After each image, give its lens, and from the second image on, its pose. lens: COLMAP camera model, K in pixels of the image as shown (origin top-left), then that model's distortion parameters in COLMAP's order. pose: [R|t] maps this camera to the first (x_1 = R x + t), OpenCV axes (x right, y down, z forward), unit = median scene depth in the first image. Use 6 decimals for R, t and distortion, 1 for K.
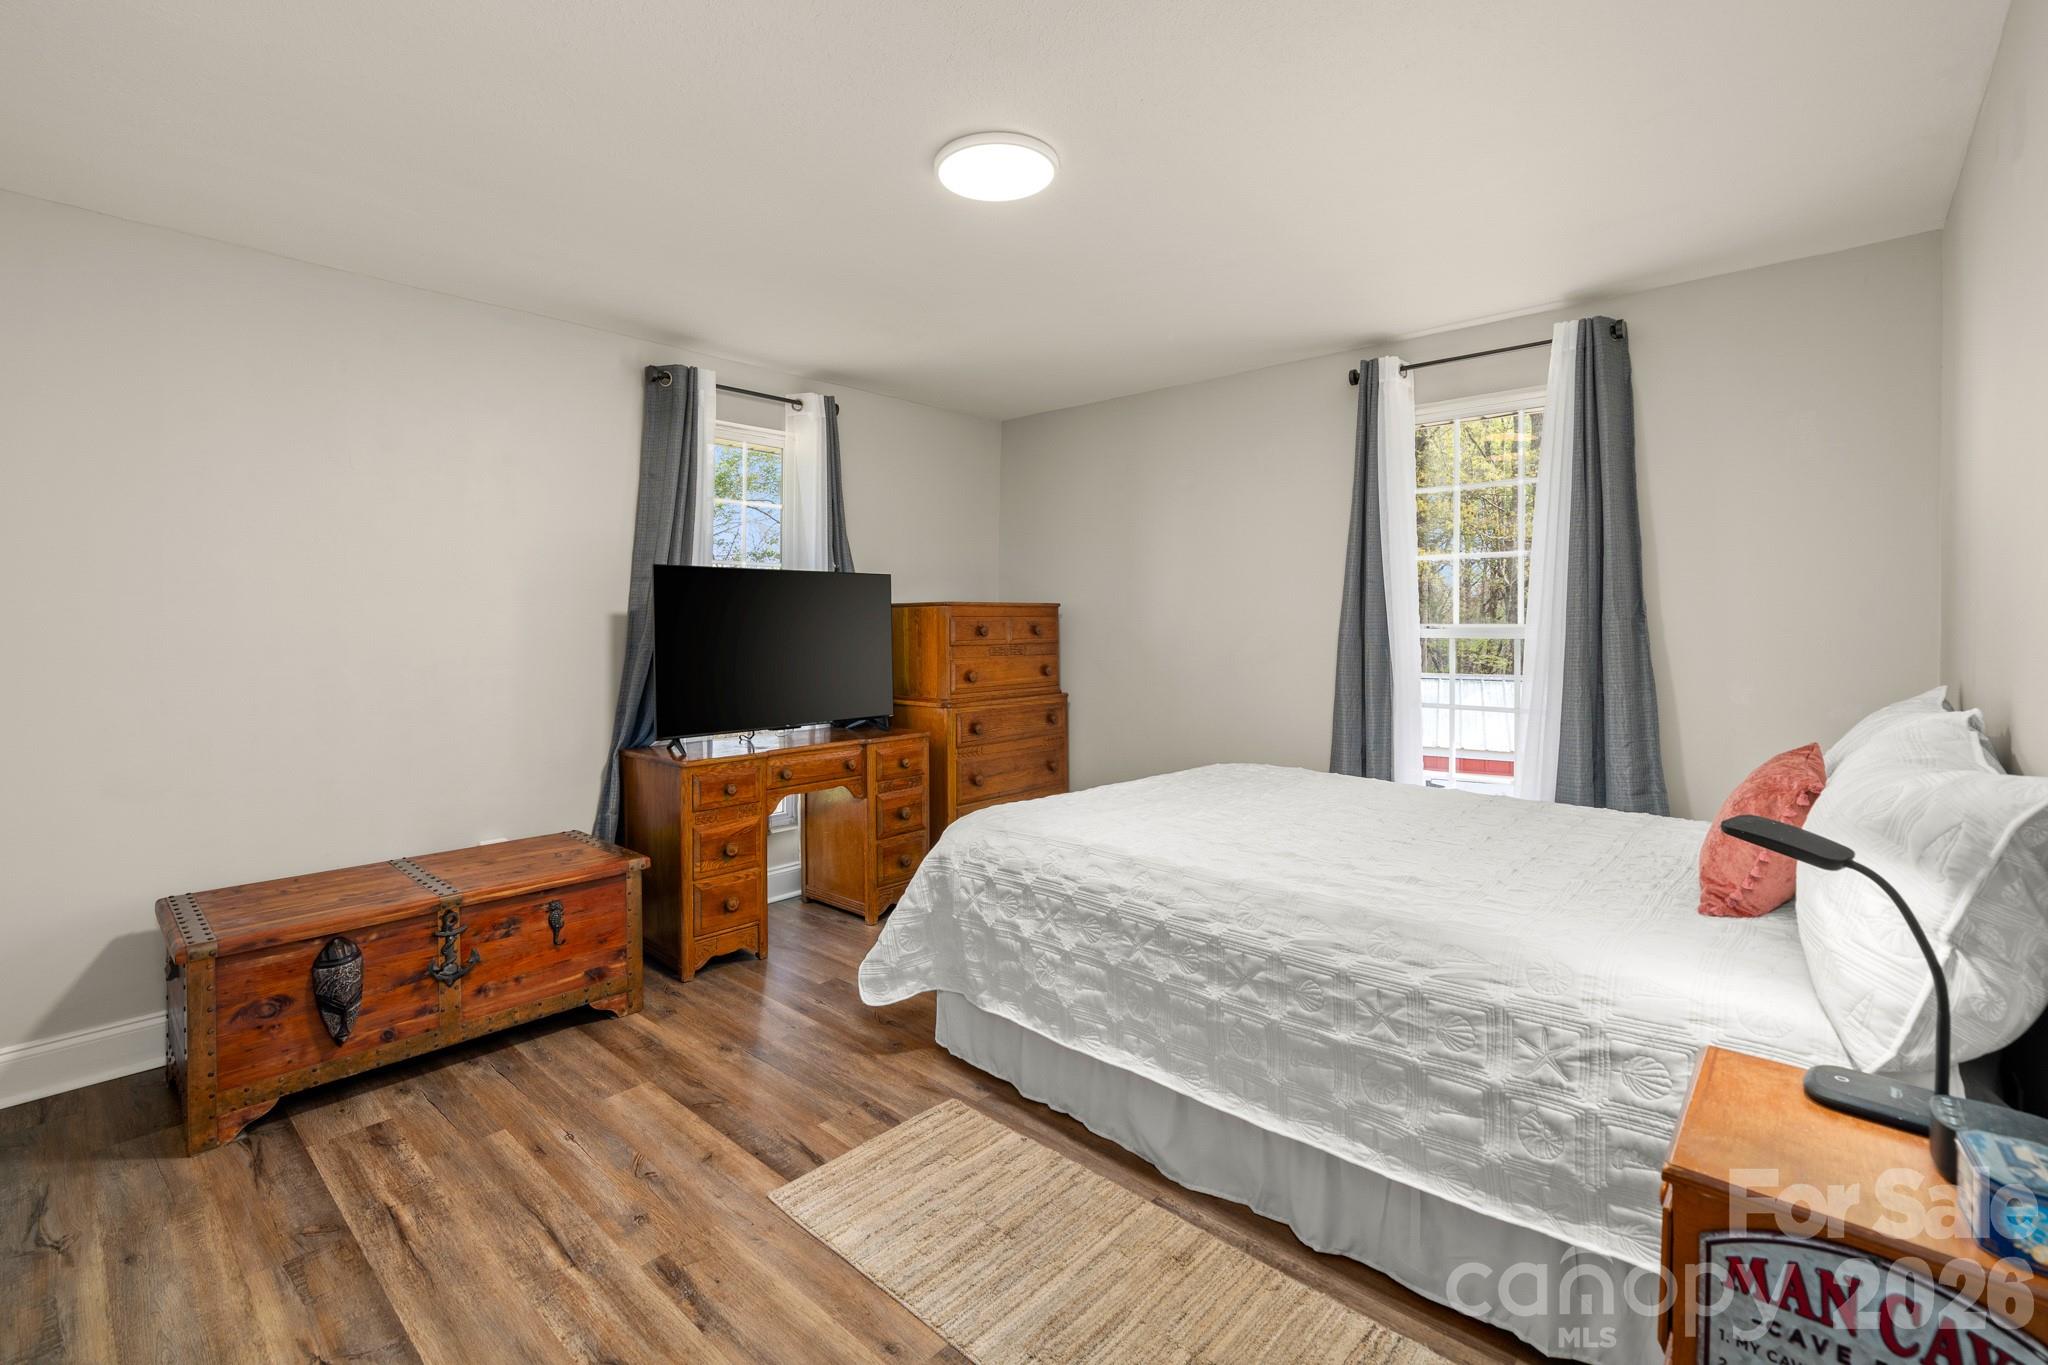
lens RADIAL K [[915.5, 0, 1017.8], [0, 915.5, 625.5], [0, 0, 1]] dist [0.016027, 0.000046]
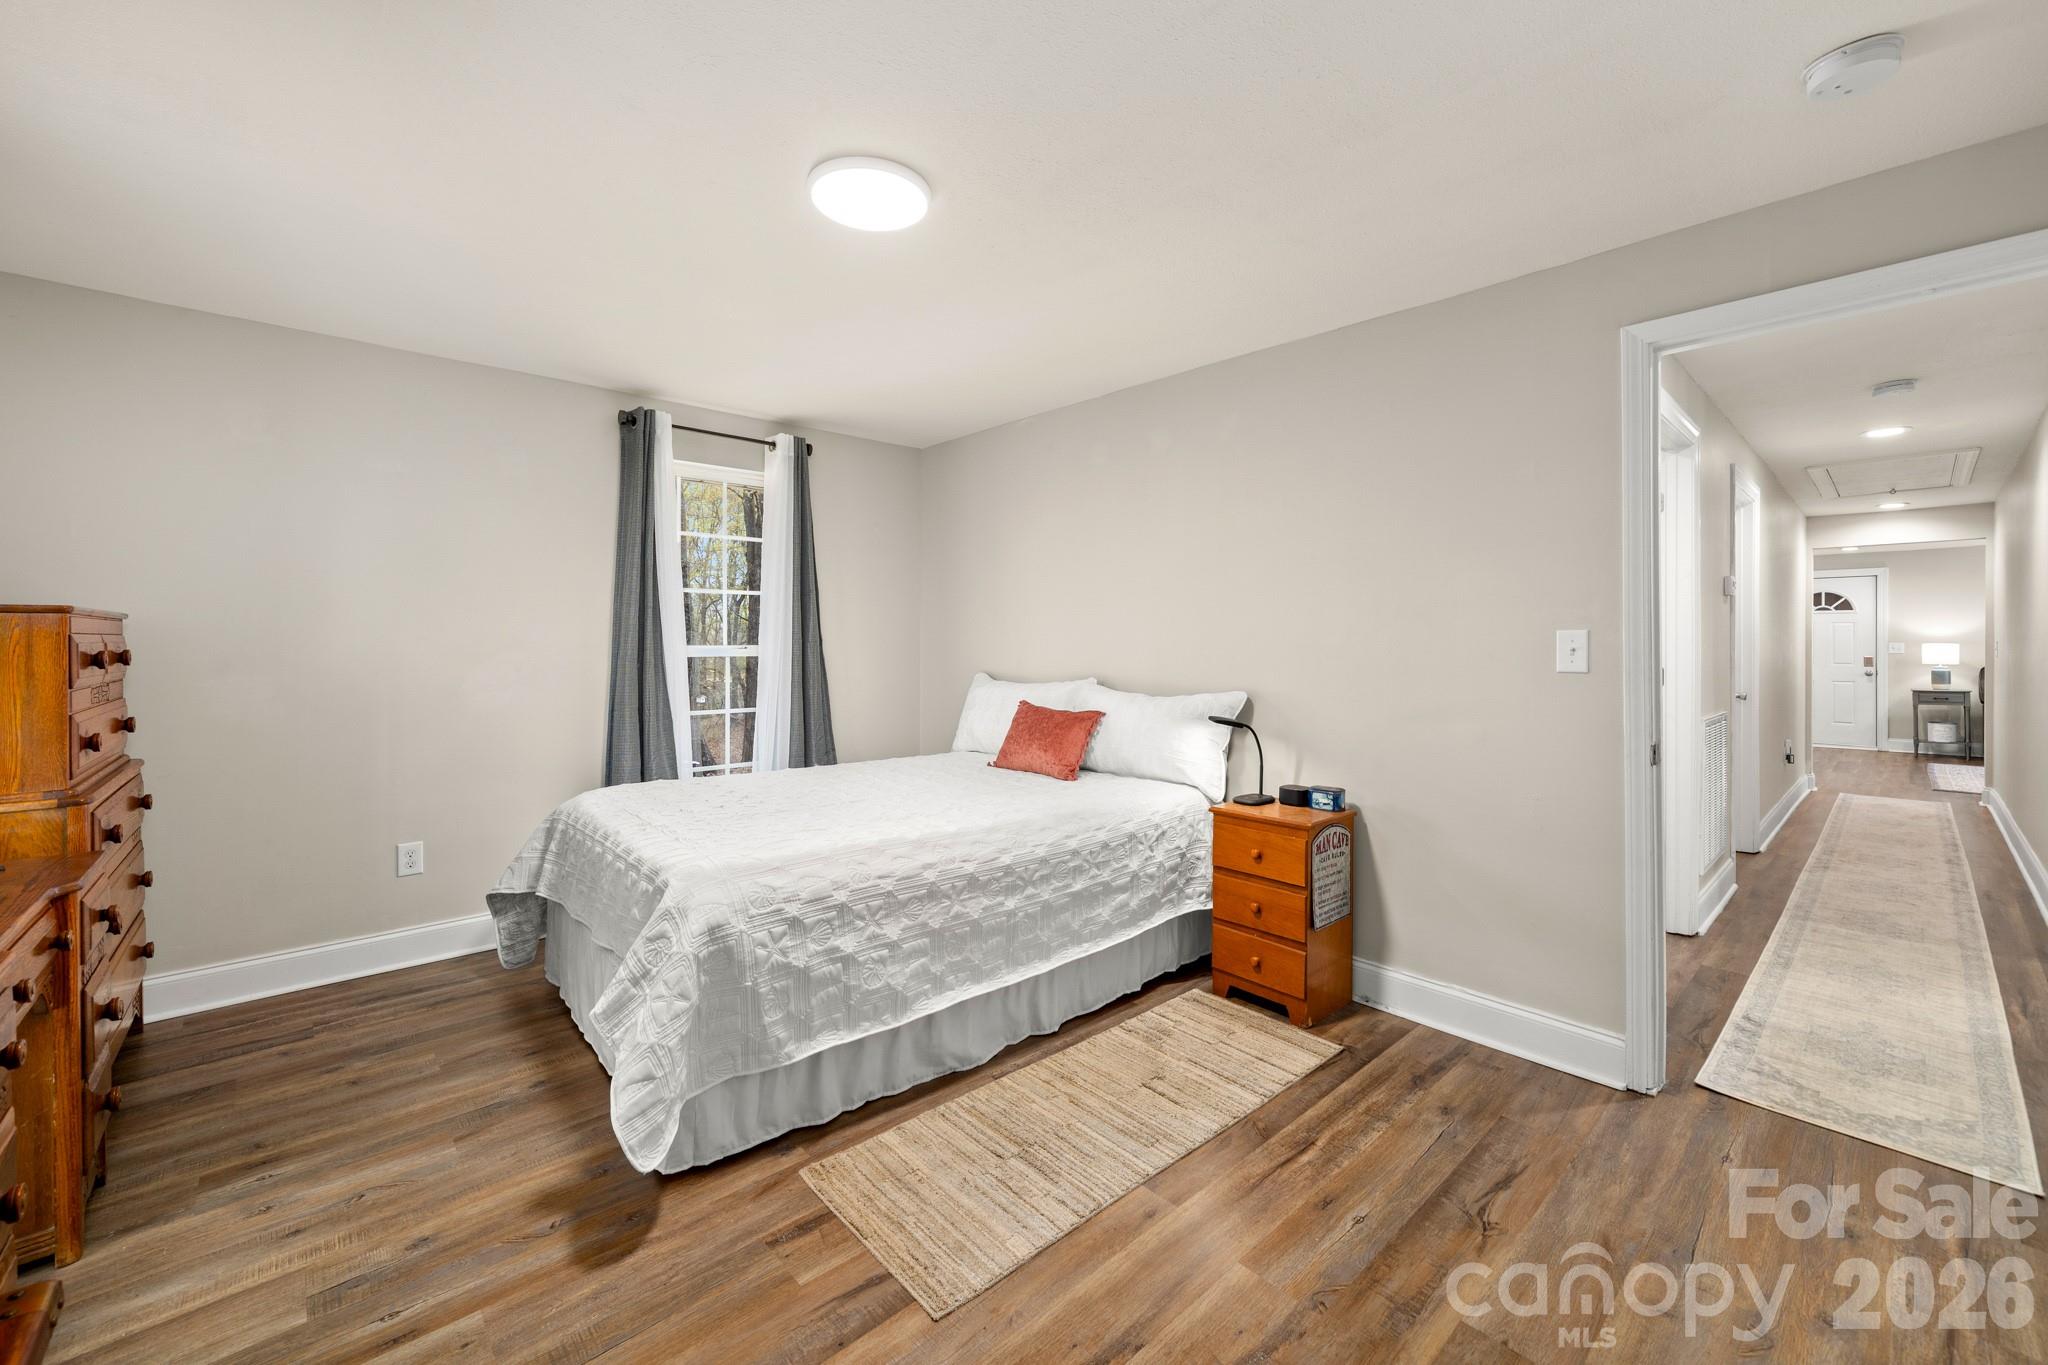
lens RADIAL K [[808.8, 0, 1000.7], [0, 808.8, 639.7], [0, 0, 1]] dist [0.016387, 0.000061]
pose [[0.117639, 0.003121, 0.993052, -0.963633], [0.003891, 0.999986, -0.003603, -0.004276], [-0.993049, 0.004288, 0.117625, 0.806689]]
